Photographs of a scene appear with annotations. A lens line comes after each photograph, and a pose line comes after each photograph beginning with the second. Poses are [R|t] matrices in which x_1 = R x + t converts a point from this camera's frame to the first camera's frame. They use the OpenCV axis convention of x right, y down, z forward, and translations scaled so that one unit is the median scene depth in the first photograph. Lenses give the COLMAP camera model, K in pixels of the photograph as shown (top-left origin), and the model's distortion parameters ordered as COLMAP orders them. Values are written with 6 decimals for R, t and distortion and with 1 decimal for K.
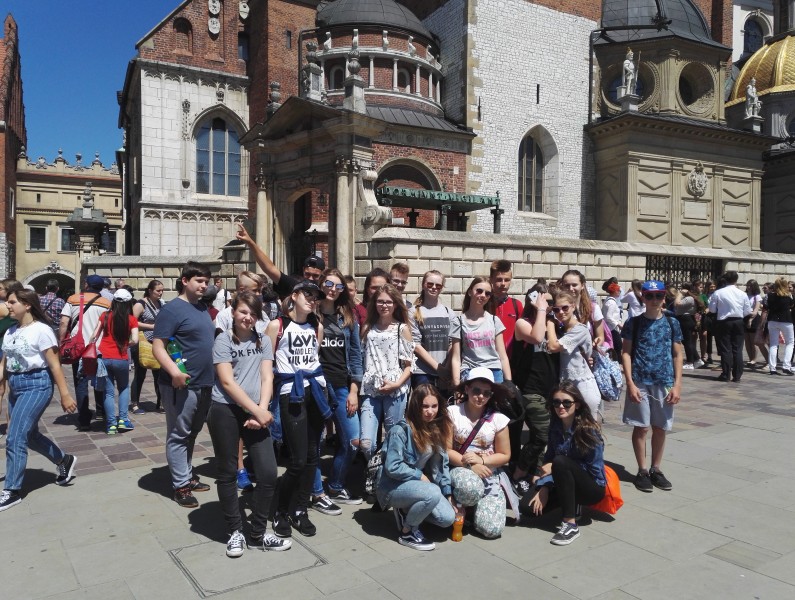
lens RADIAL K [[638.1, 0, 378.6], [0, 638.1, 298.7], [0, 0, 1]] dist [0.038192, -0.012280]
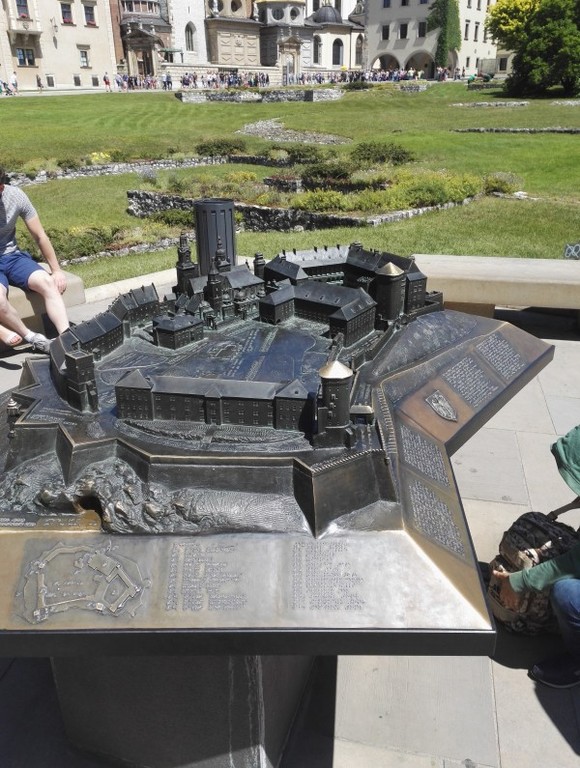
lens RADIAL K [[616.5, 0, 290.0], [0, 616.5, 384.0], [0, 0, 1]] dist [0.038192, -0.012280]
pose [[0.931557, -0.172601, 0.320016, -0.607910], [0.024845, 0.908304, 0.417571, 0.095030], [-0.362745, -0.381041, 0.850426, -2.571603]]
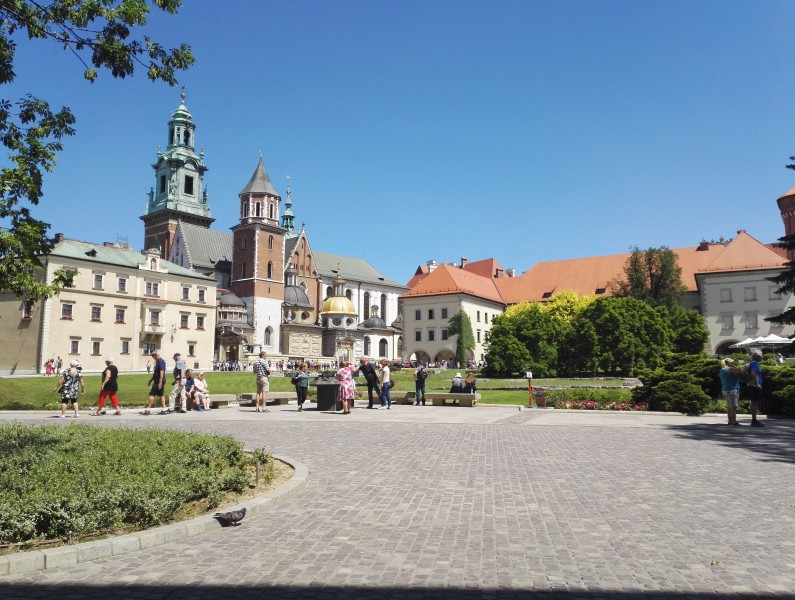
lens RADIAL K [[638.1, 0, 378.6], [0, 638.1, 298.7], [0, 0, 1]] dist [0.038192, -0.012280]
pose [[0.912463, 0.046053, 0.406558, -0.816798], [0.008691, 0.991240, -0.131788, 0.120801], [-0.409066, 0.123785, 0.904070, -3.138722]]
